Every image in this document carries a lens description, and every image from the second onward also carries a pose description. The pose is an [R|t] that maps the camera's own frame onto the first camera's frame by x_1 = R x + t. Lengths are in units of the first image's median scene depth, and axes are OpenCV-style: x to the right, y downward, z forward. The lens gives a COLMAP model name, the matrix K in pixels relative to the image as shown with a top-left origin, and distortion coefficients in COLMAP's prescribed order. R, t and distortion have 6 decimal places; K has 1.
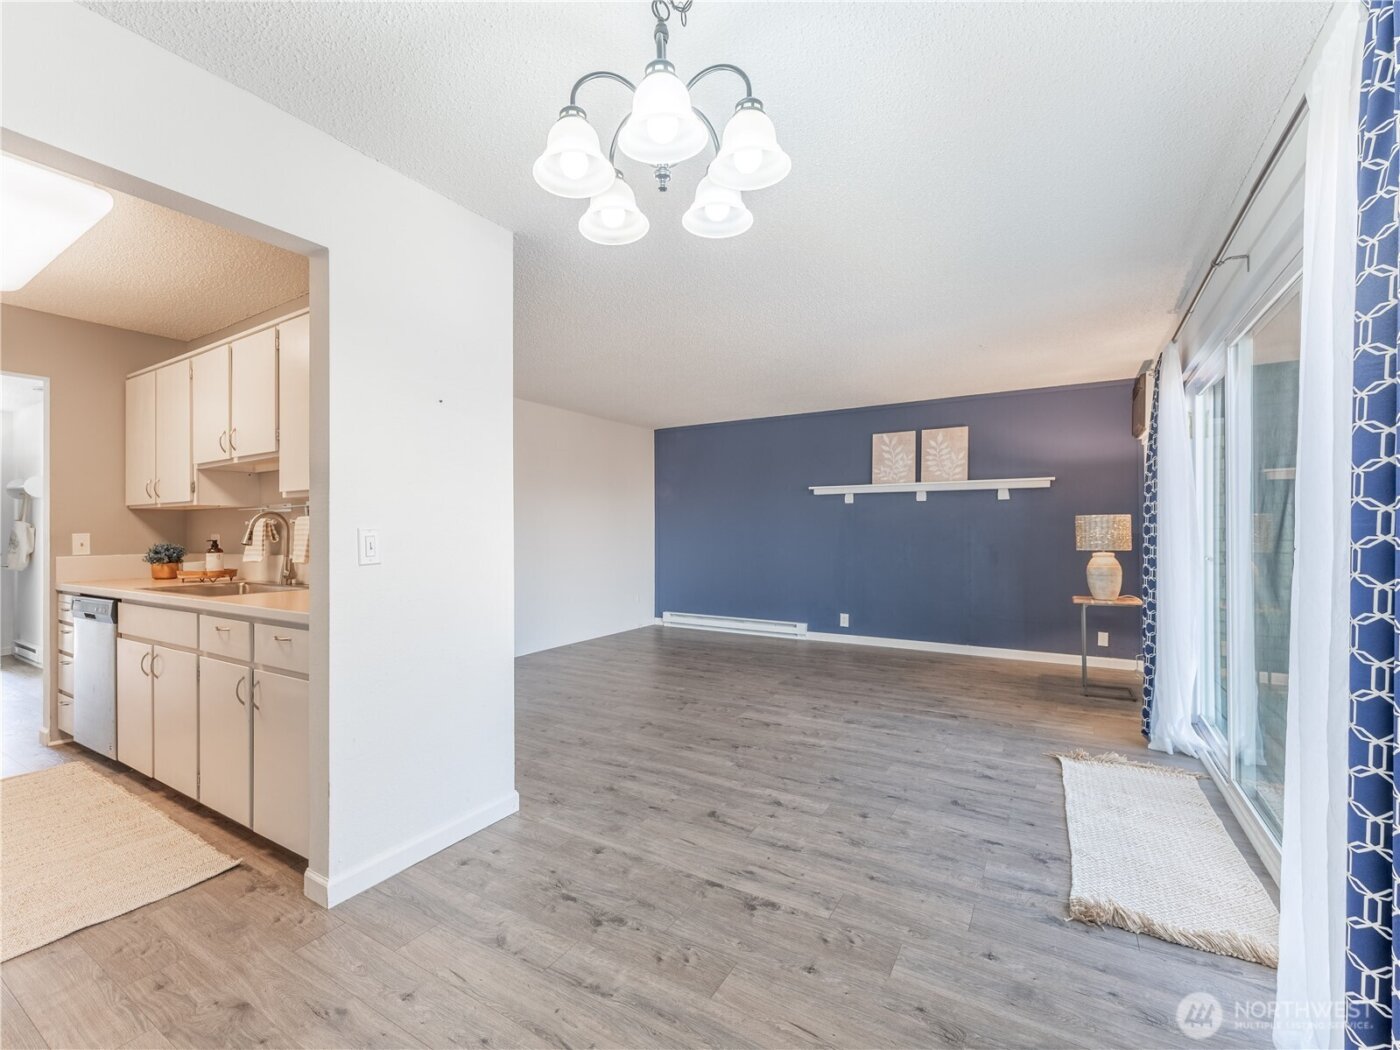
lens RADIAL K [[635.1, 0, 667.3], [0, 635.1, 512.2], [0, 0, 1]] dist [0.001415, -0.001242]
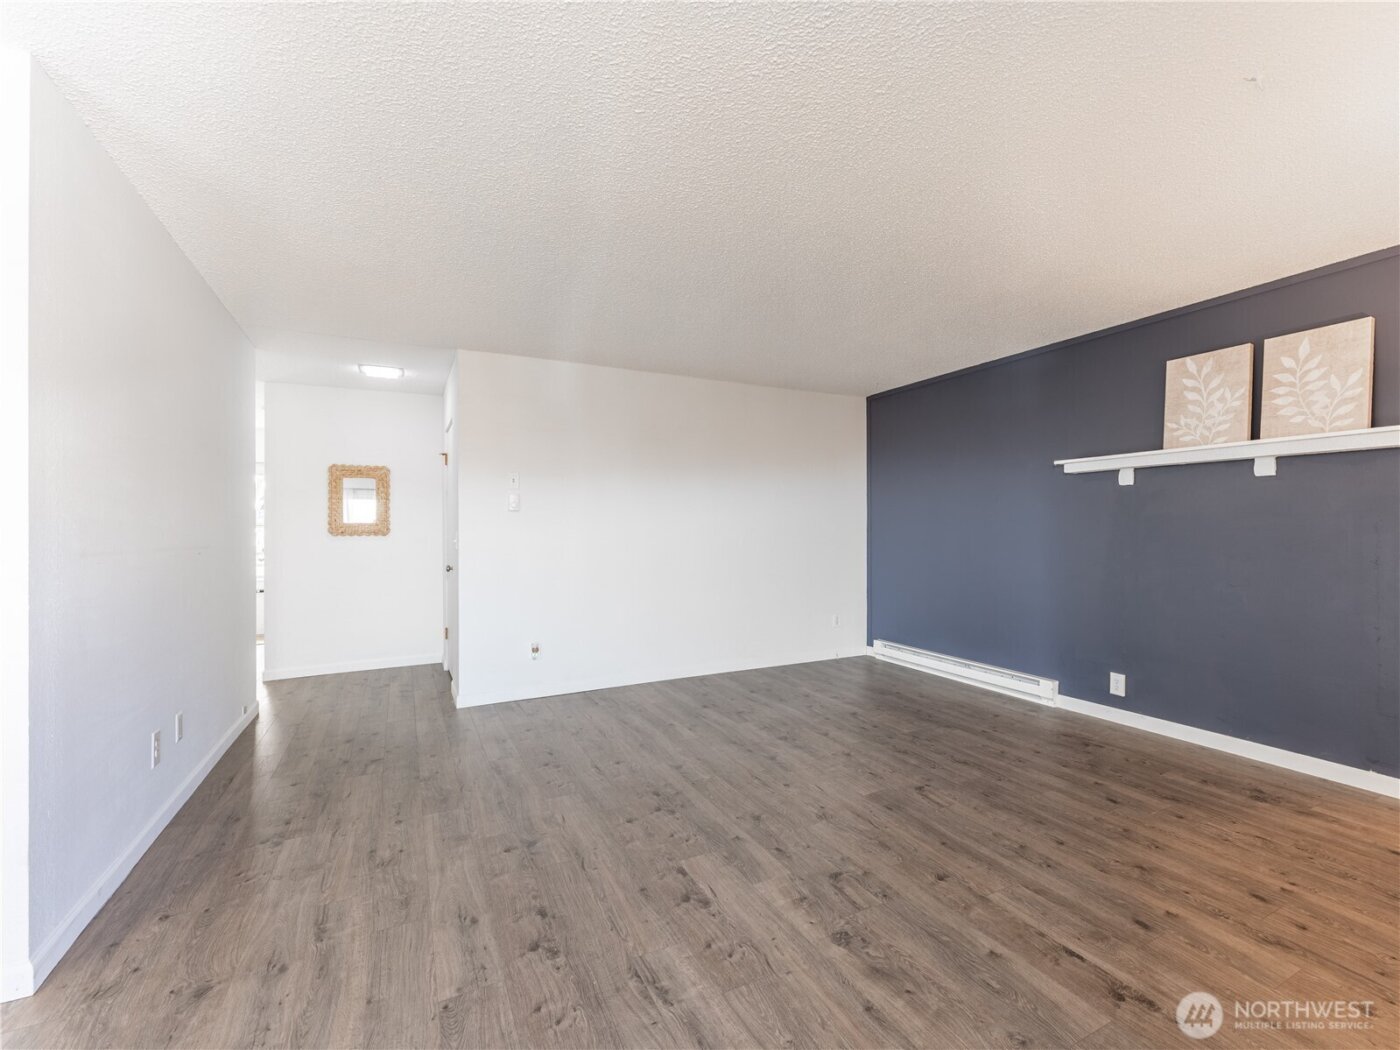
lens RADIAL K [[635.1, 0, 755.7], [0, 635.1, 519.2], [0, 0, 1]] dist [0.001415, -0.001242]
pose [[0.879592, -0.006633, -0.475682, 0.352955], [0.011535, 0.999906, 0.007387, 0.011741], [0.475589, -0.011984, 0.879586, 0.431552]]
